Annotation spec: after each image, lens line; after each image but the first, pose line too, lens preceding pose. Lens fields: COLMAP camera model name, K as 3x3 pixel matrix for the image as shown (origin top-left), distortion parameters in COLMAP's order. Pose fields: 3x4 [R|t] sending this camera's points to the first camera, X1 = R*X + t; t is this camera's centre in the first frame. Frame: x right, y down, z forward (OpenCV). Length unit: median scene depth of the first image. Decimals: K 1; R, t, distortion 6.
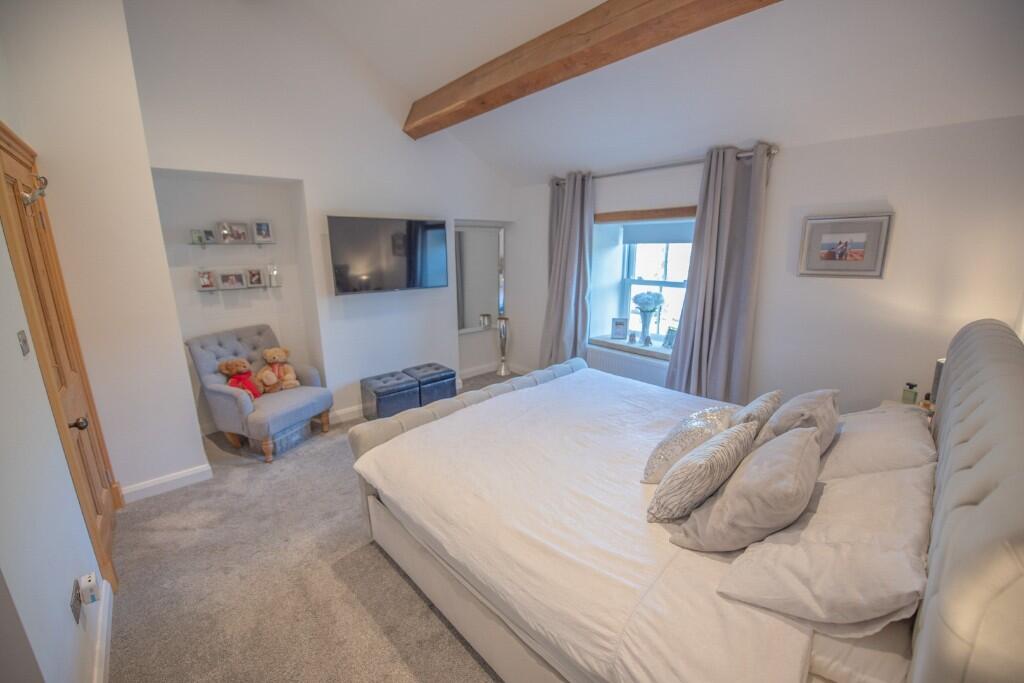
lens RADIAL K [[408.0, 0, 510.3], [0, 408.0, 341.8], [0, 0, 1]] dist [-0.012931, -0.003649]
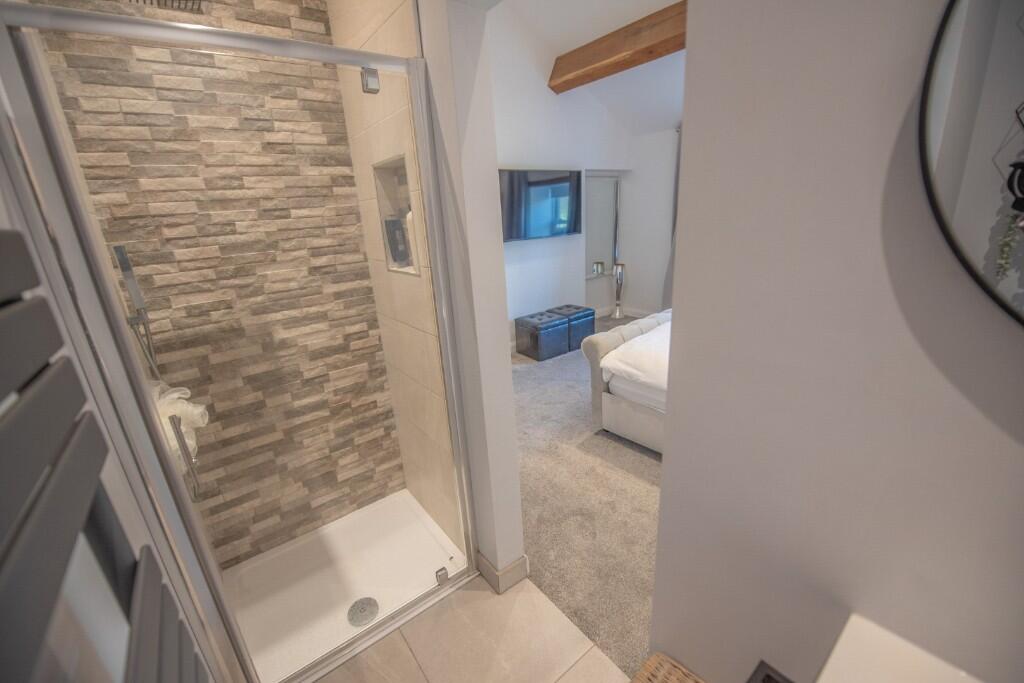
lens RADIAL K [[408.0, 0, 510.3], [0, 408.0, 341.8], [0, 0, 1]] dist [-0.012931, -0.003649]
pose [[0.995894, -0.026440, -0.086582, -0.277605], [0.033415, 0.996224, 0.080129, 0.063471], [0.084136, -0.082693, 0.993017, -0.127398]]
